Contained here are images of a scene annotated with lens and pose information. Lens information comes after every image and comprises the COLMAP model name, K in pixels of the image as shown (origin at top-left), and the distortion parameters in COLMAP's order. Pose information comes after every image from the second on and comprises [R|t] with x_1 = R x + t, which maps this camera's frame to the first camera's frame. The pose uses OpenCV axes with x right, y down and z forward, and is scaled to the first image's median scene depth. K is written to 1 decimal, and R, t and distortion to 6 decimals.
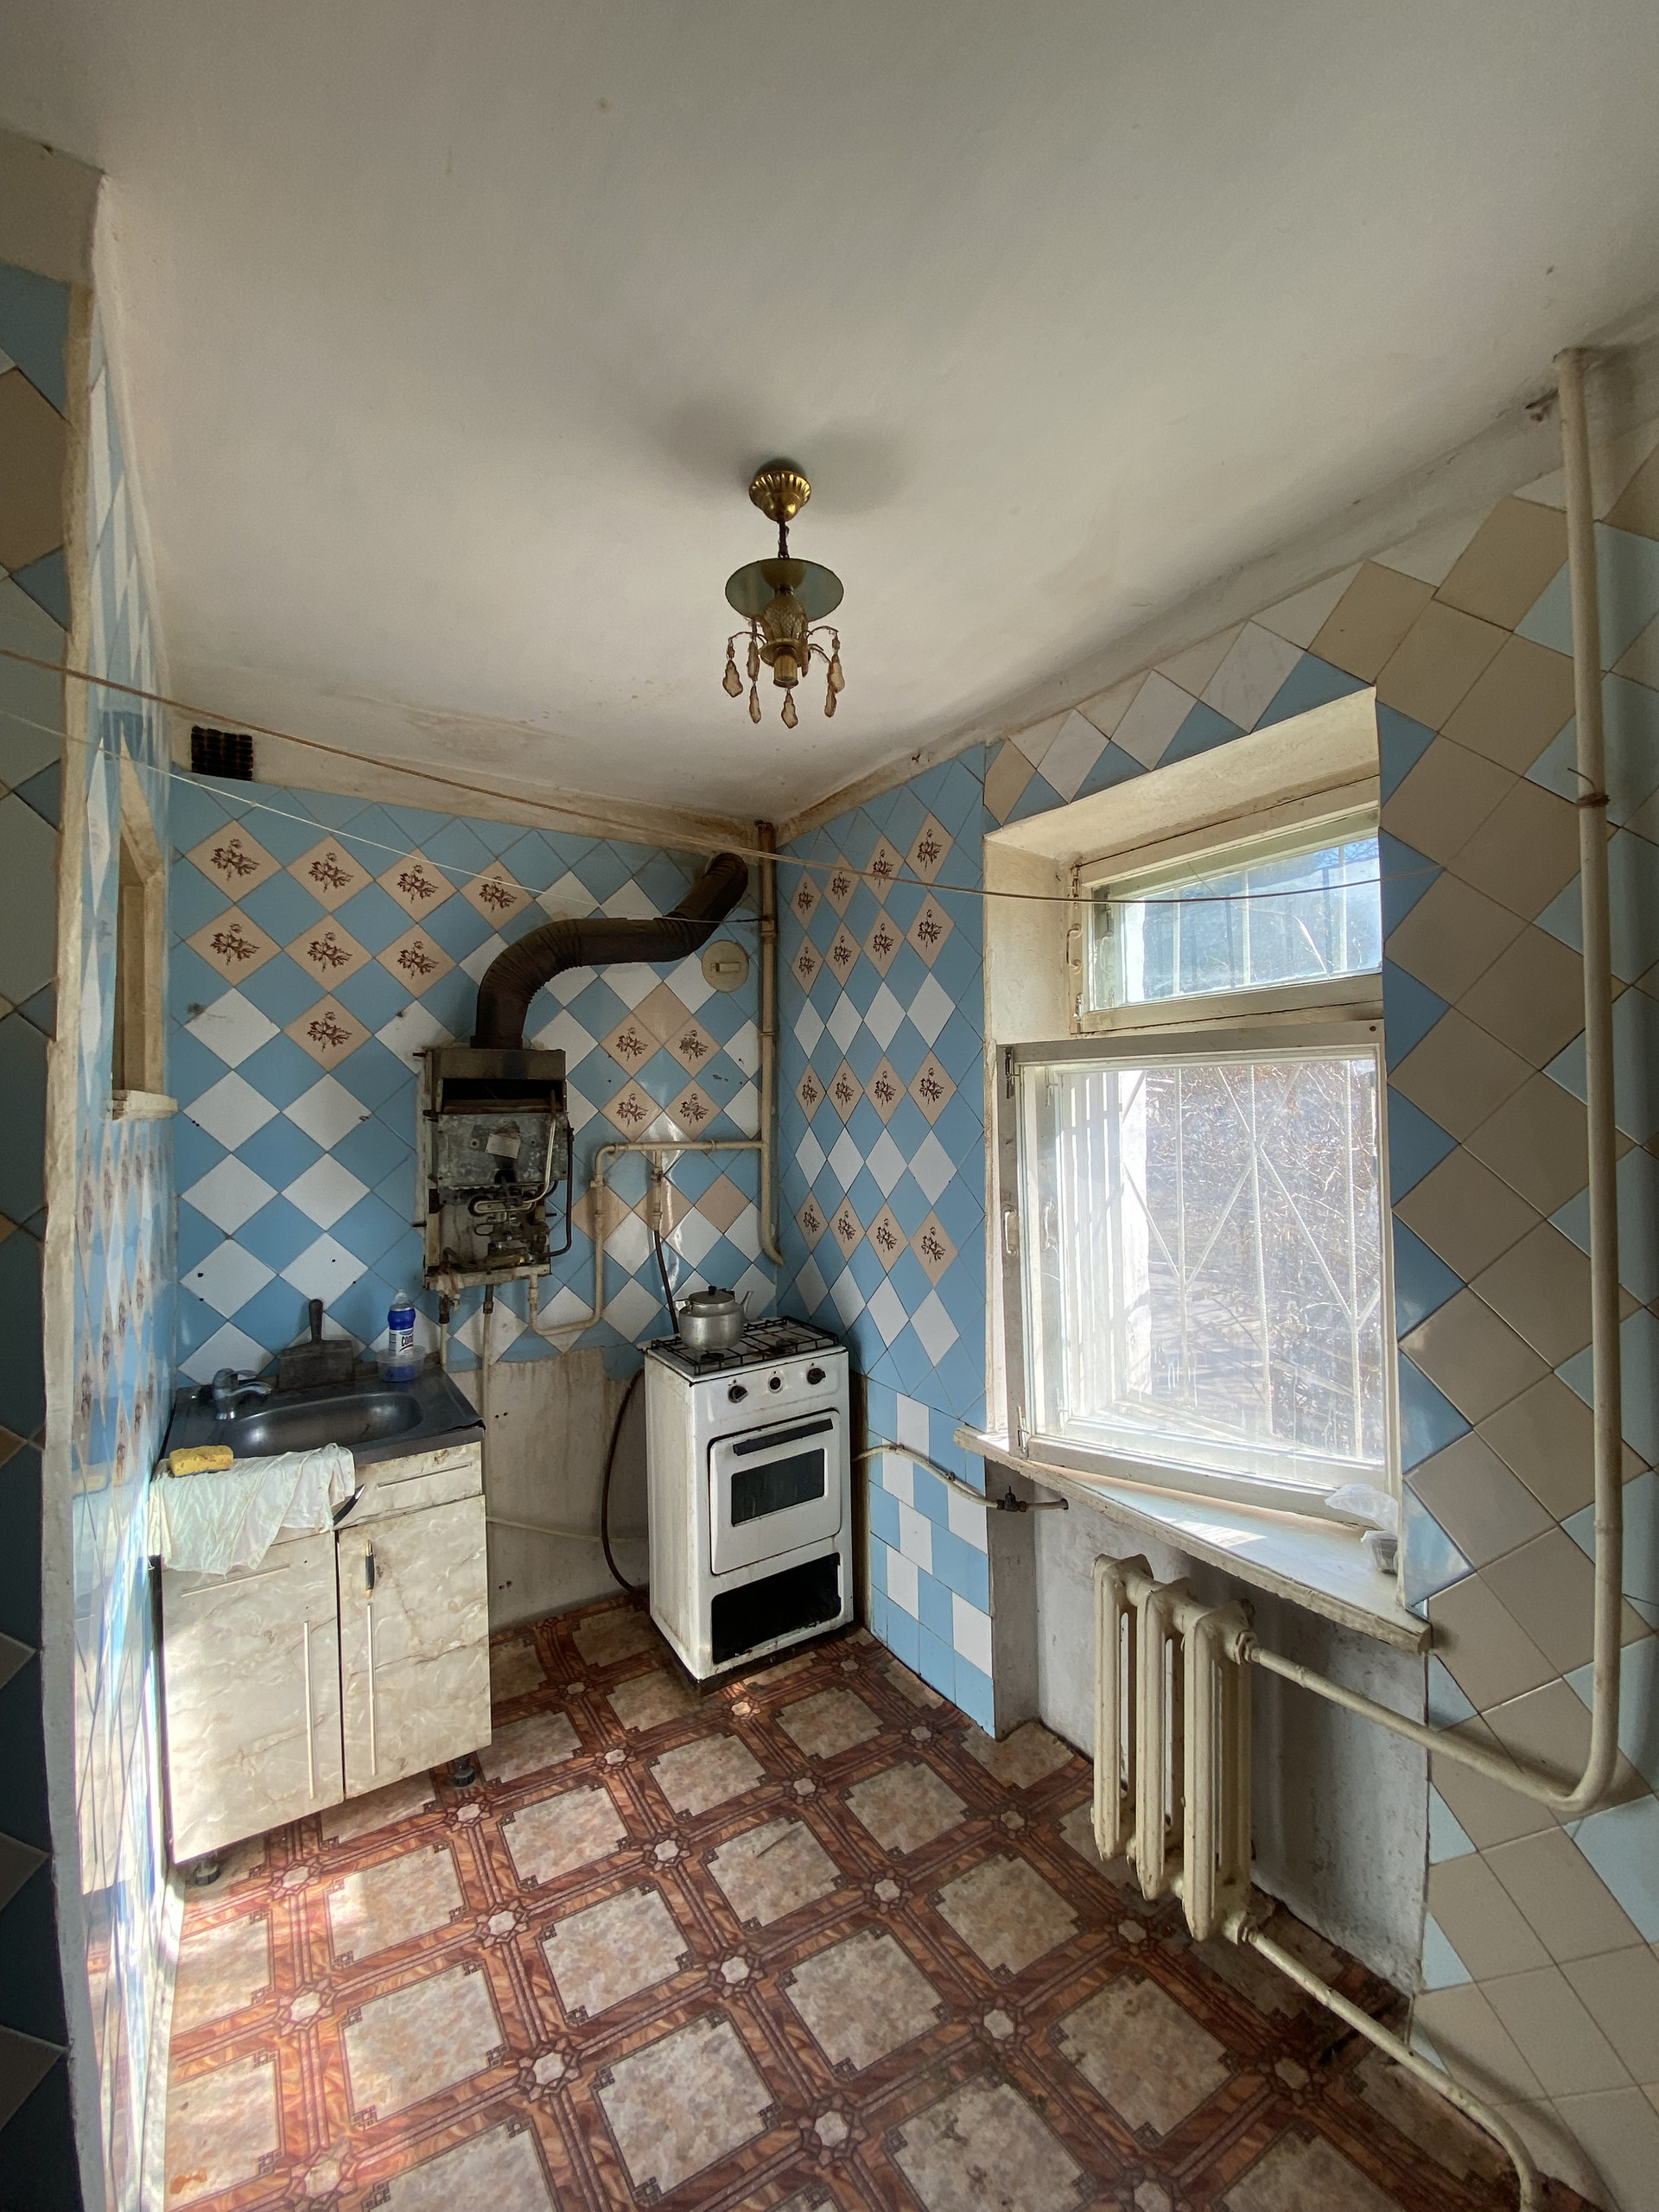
lens RADIAL K [[888.6, 0, 846.6], [0, 888.6, 1099.5], [0, 0, 1]] dist [-0.026747, -0.004037]
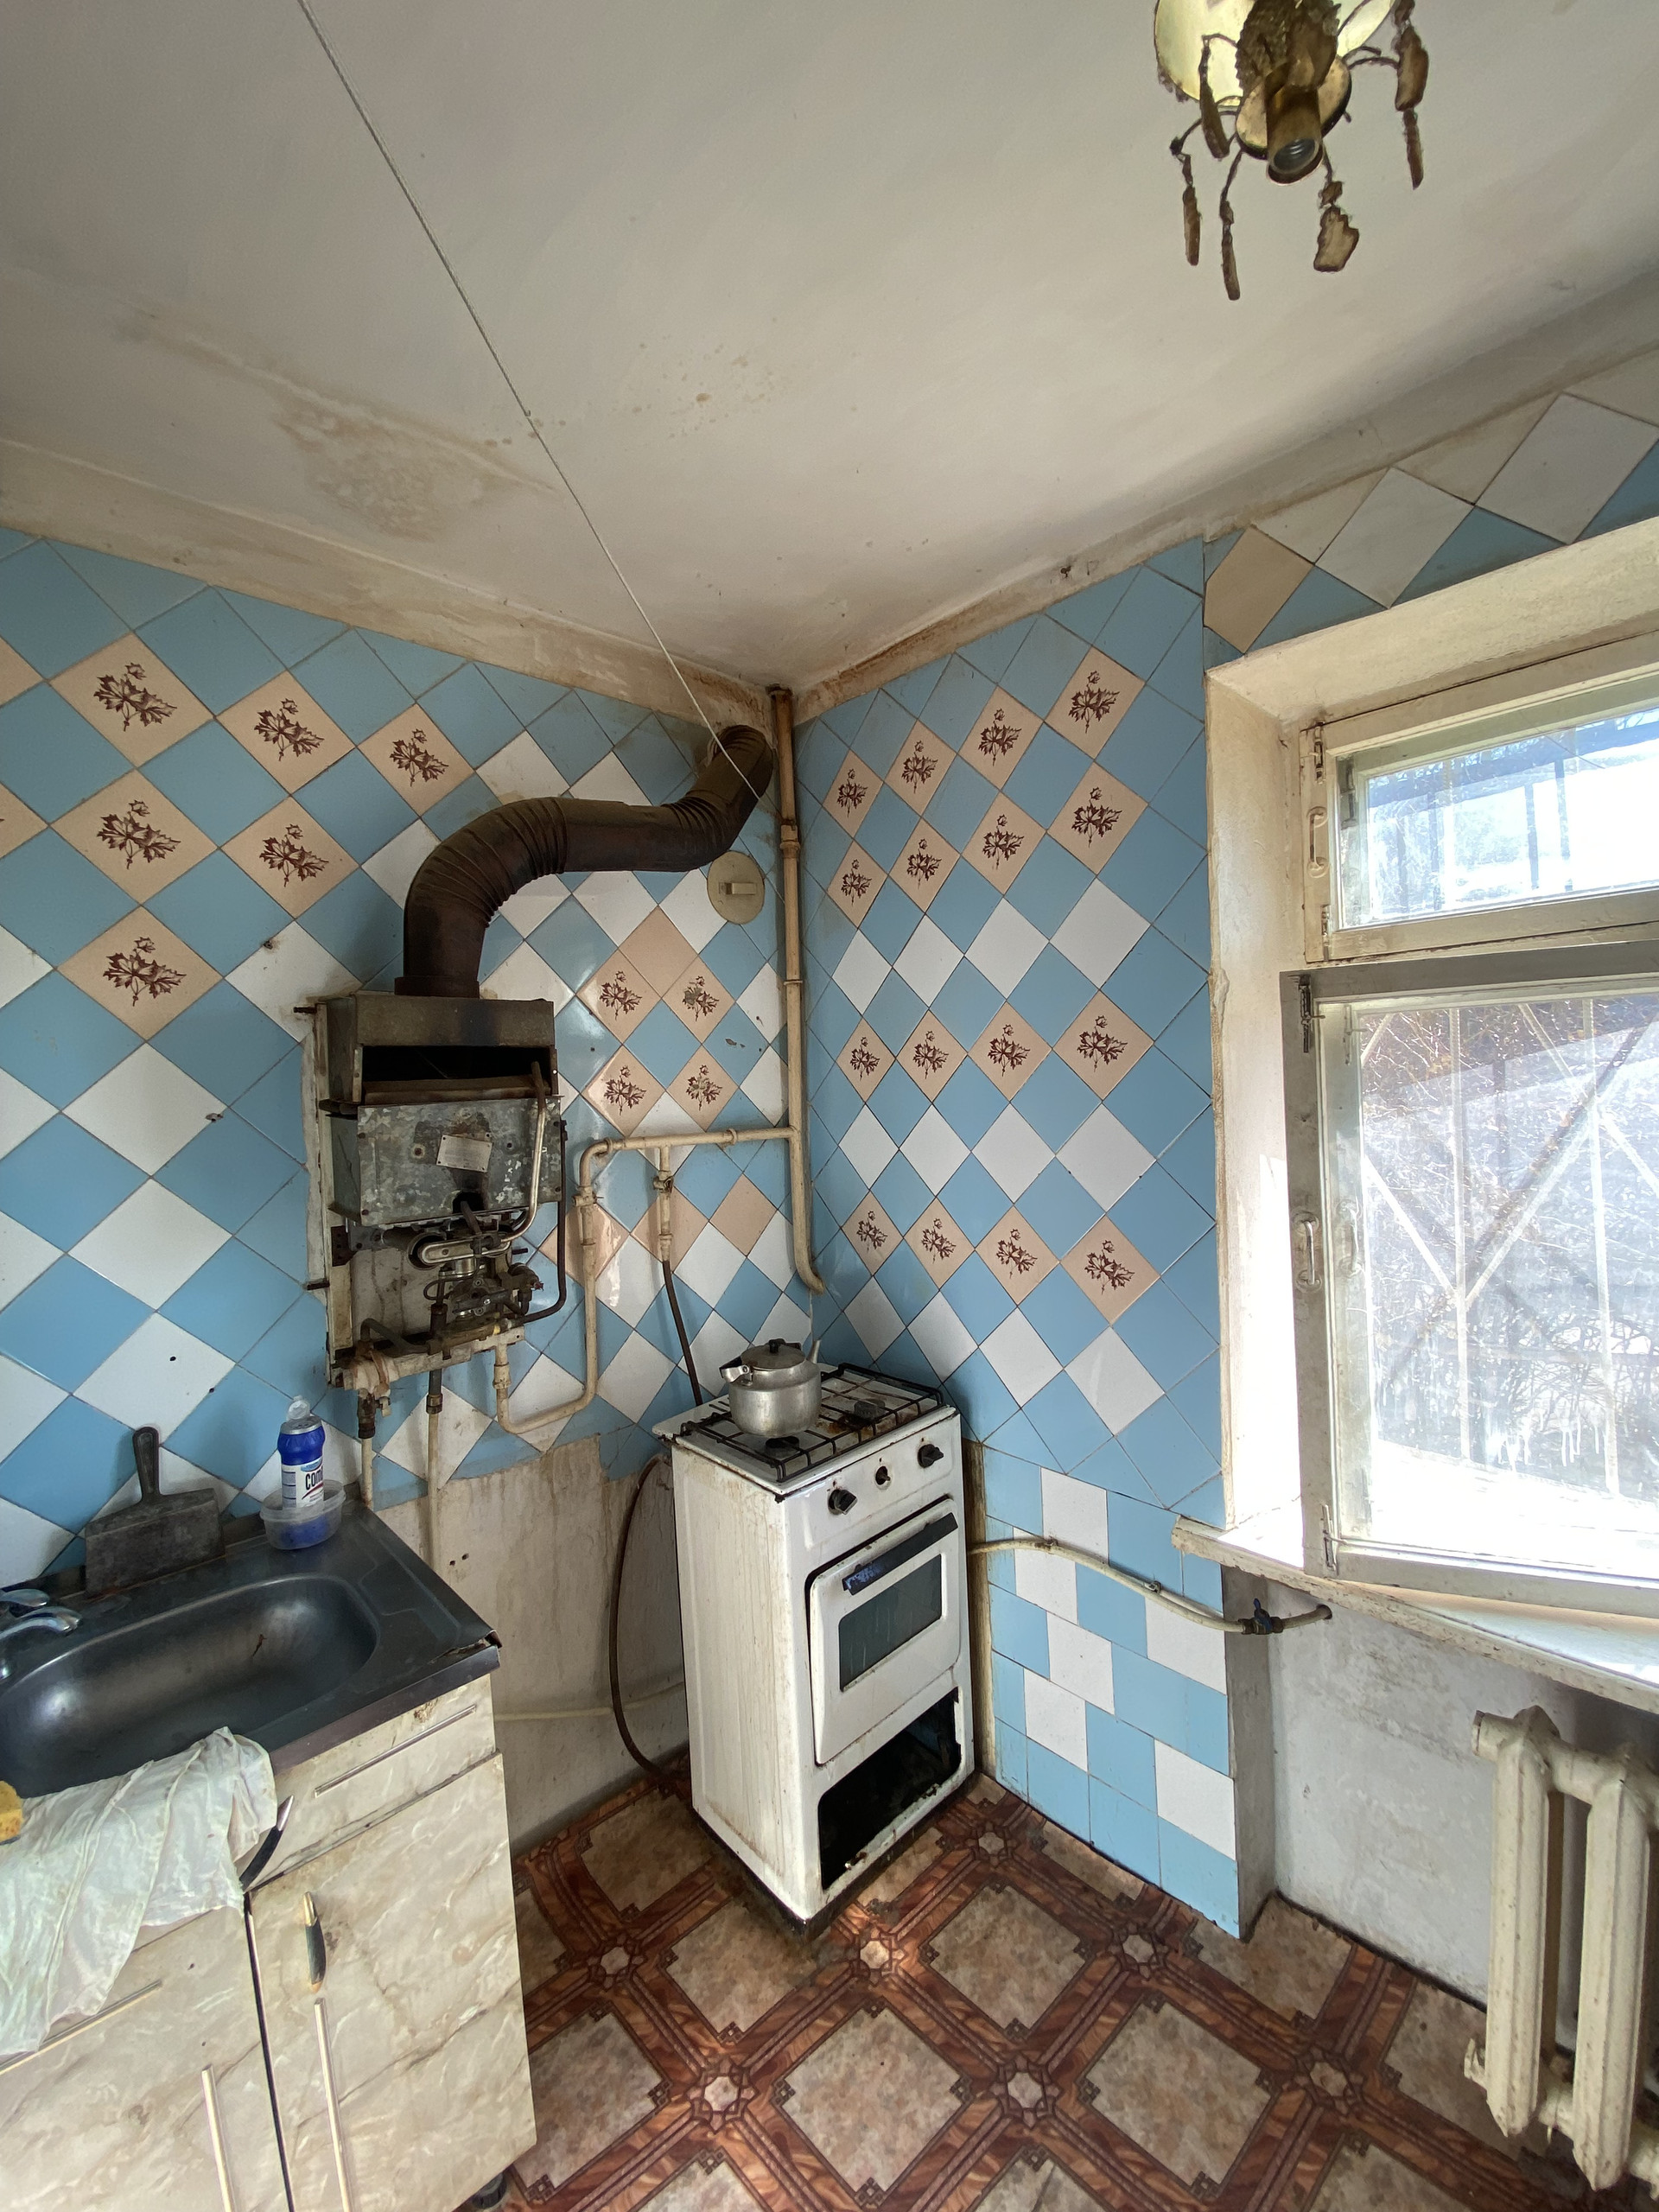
lens RADIAL K [[888.6, 0, 833.0], [0, 888.6, 1101.6], [0, 0, 1]] dist [-0.026747, -0.004037]
pose [[0.984185, -0.034382, 0.173774, -0.241127], [0.029344, 0.999073, 0.031482, 0.004192], [-0.174695, -0.025885, 0.984282, 0.347686]]
